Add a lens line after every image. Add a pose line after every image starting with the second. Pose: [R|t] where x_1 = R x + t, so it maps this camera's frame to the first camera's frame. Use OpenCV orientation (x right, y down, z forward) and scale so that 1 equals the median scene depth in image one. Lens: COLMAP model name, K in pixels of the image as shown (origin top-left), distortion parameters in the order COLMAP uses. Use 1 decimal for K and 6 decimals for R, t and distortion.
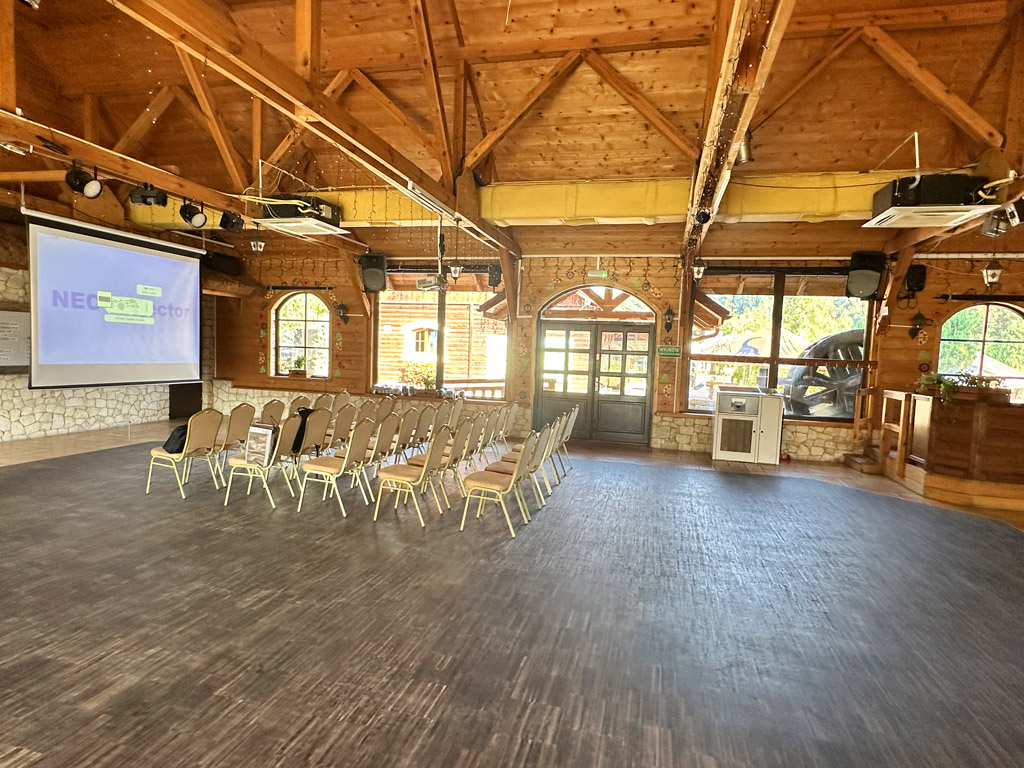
lens RADIAL K [[574.7, 0, 512.0], [0, 574.7, 384.0], [0, 0, 1]] dist [0.001925, 0.001156]
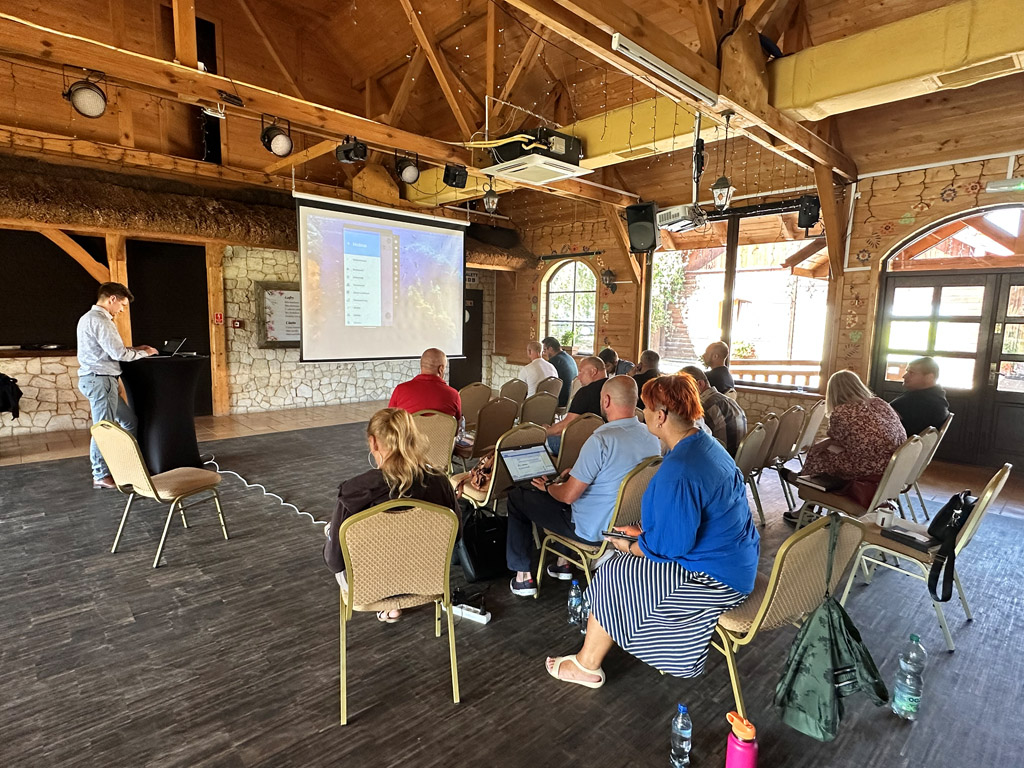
lens RADIAL K [[541.6, 0, 512.0], [0, 541.6, 384.0], [0, 0, 1]] dist [-0.001778, -0.000288]
pose [[0.840378, 0.046347, -0.540016, 0.031755], [-0.021940, 0.998430, 0.051547, -0.008013], [0.541557, -0.031471, 0.840075, 0.265007]]
